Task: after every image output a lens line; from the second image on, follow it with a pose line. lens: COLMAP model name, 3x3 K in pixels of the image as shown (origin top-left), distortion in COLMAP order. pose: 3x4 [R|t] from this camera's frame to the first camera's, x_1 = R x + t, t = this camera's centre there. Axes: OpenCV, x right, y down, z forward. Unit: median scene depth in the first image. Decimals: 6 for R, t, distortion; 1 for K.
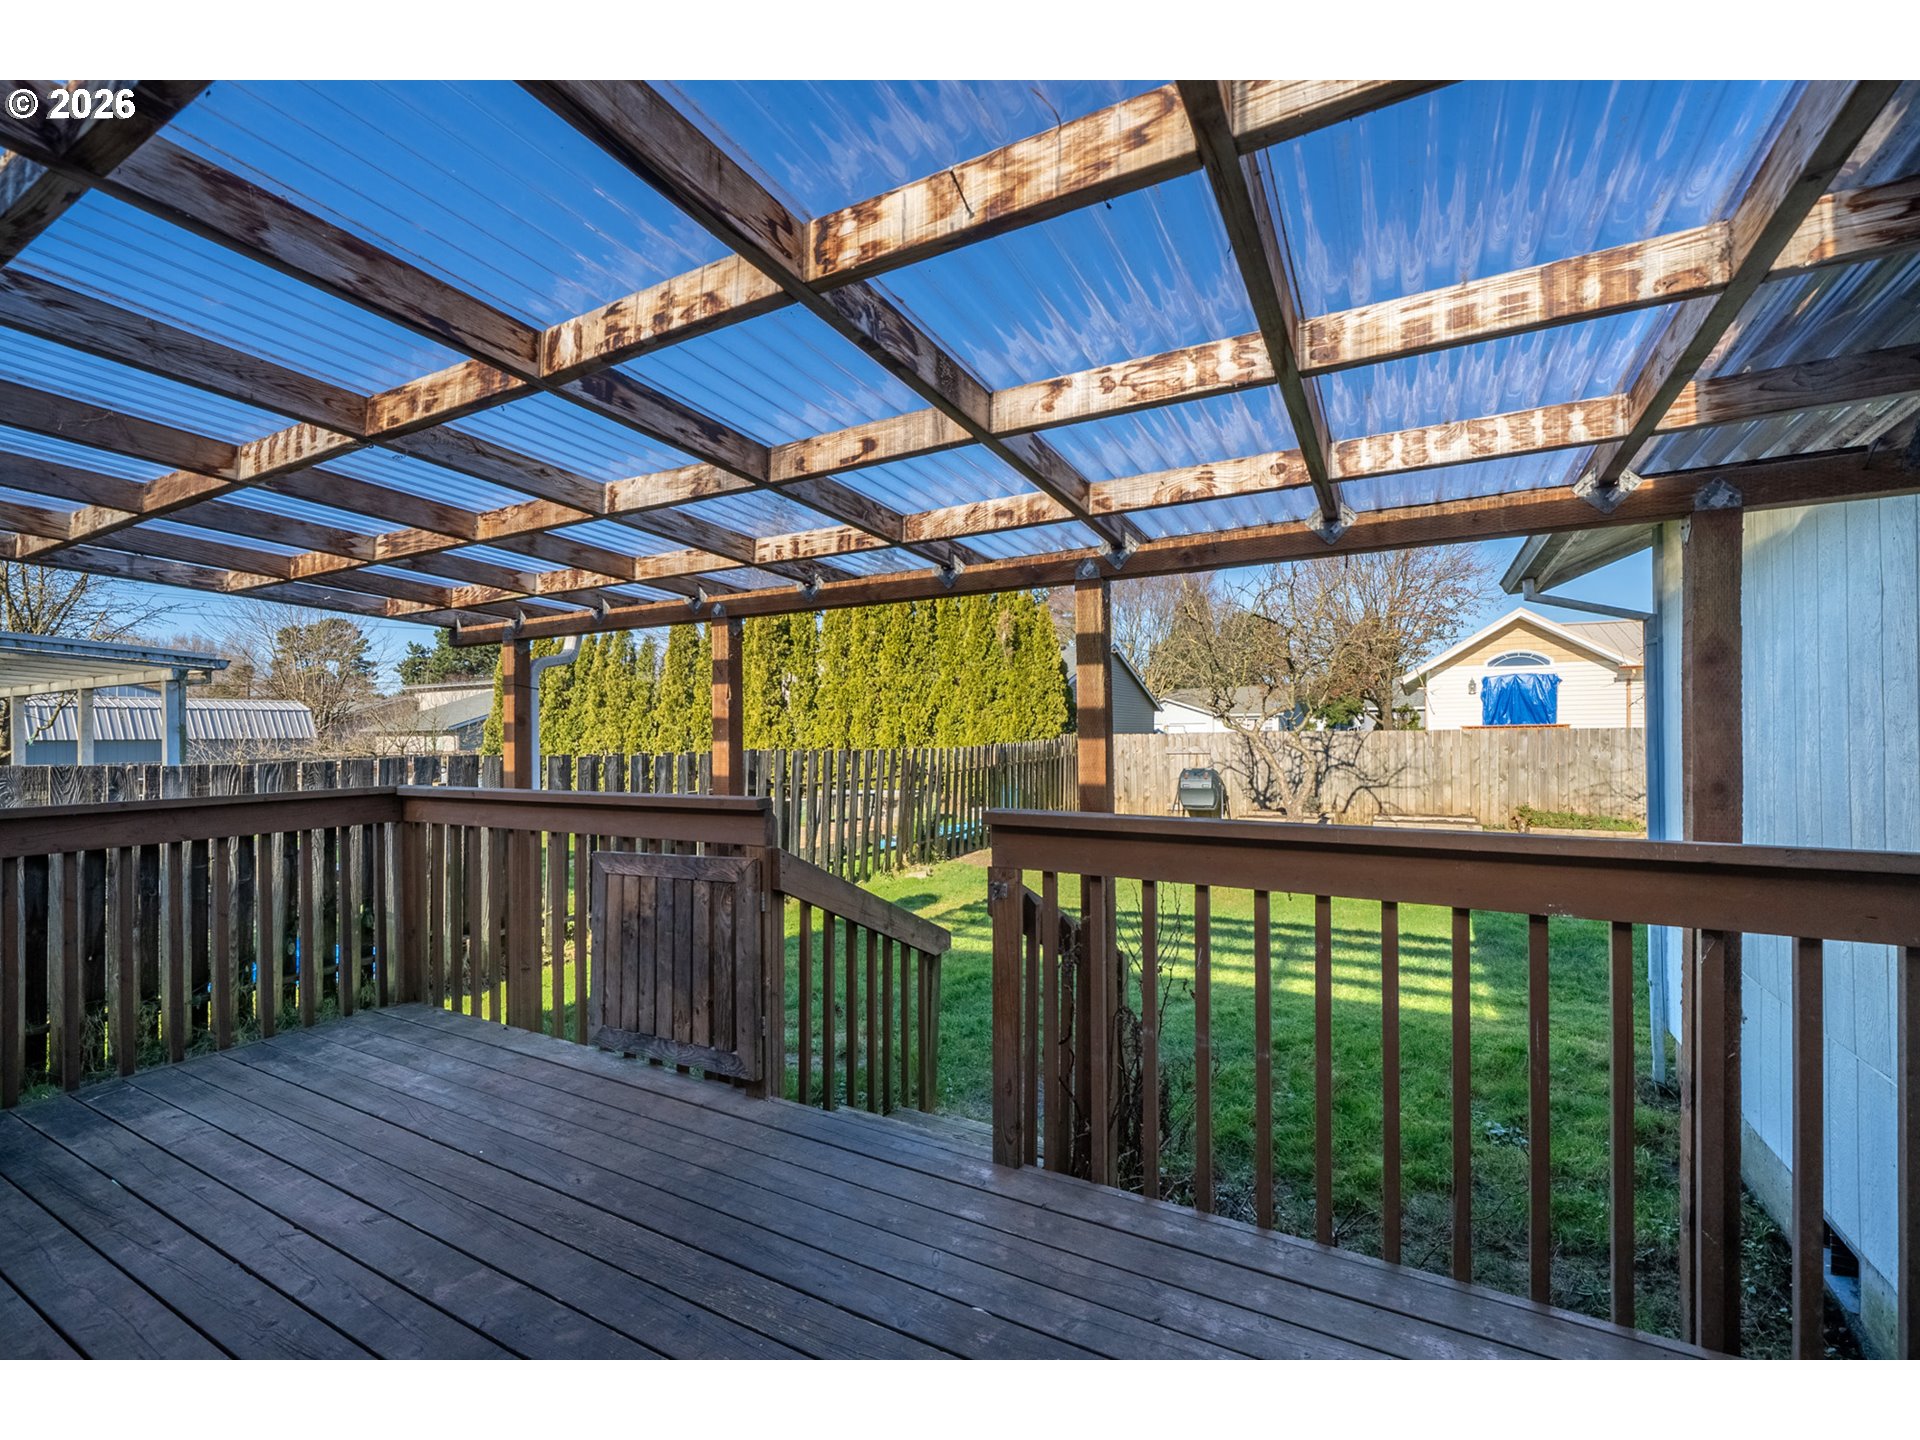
lens RADIAL K [[857.1, 0, 959.2], [0, 857.1, 730.5], [0, 0, 1]] dist [-0.000541, -0.000002]
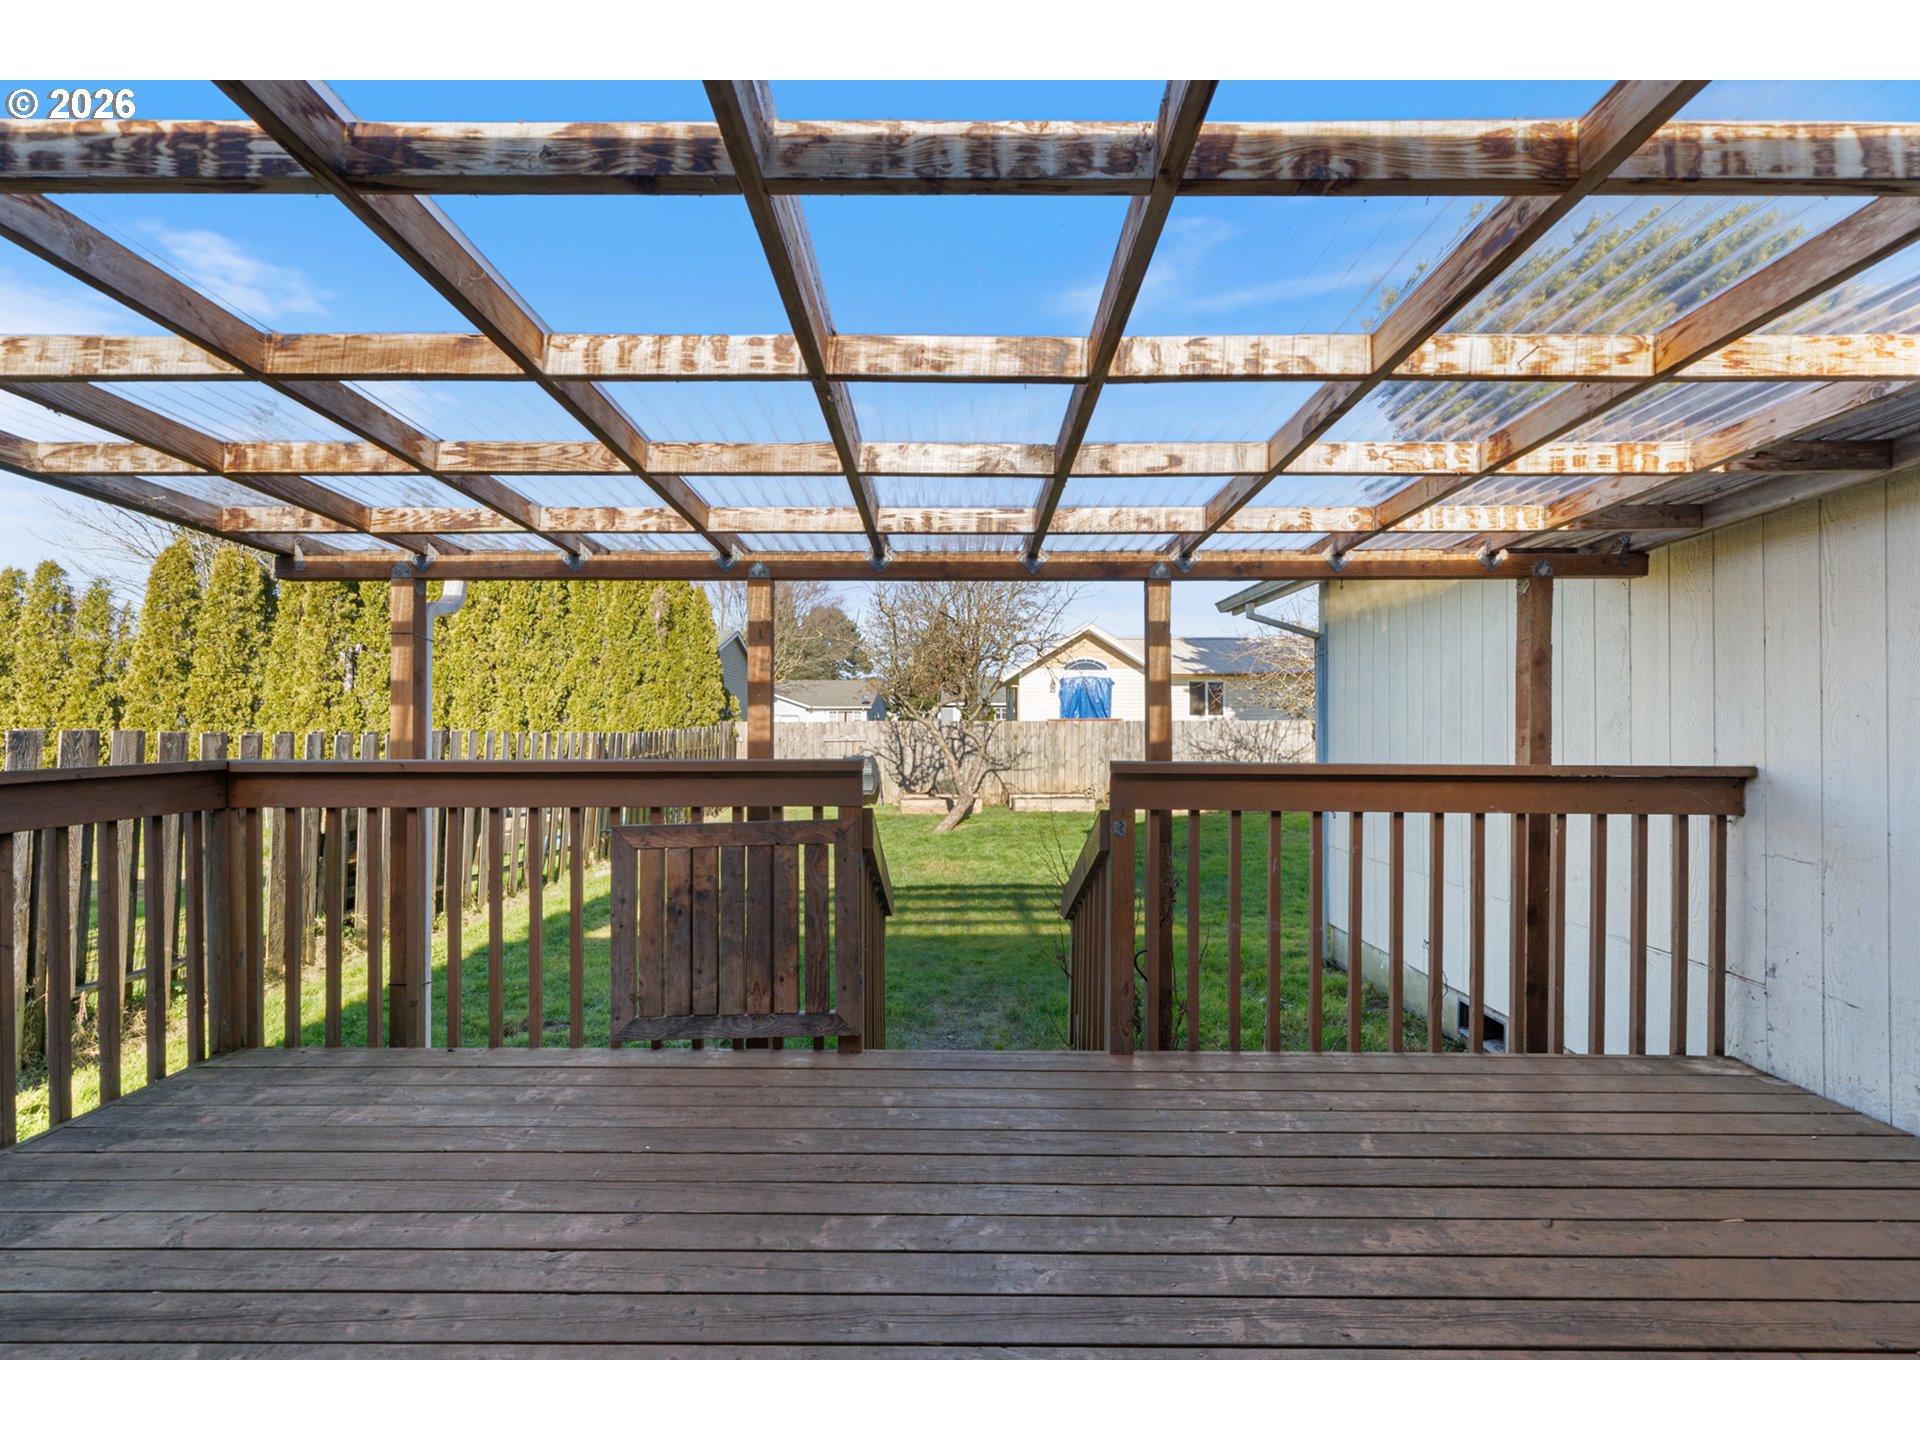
lens RADIAL K [[884.6, 0, 960.0], [0, 884.6, 720.0], [0, 0, 1]] dist [-0.000318, -0.000219]
pose [[0.865473, 0.013113, 0.500785, -0.199462], [-0.010301, 0.999912, -0.008379, 0.011964], [-0.500850, 0.002093, 0.865531, 0.006900]]
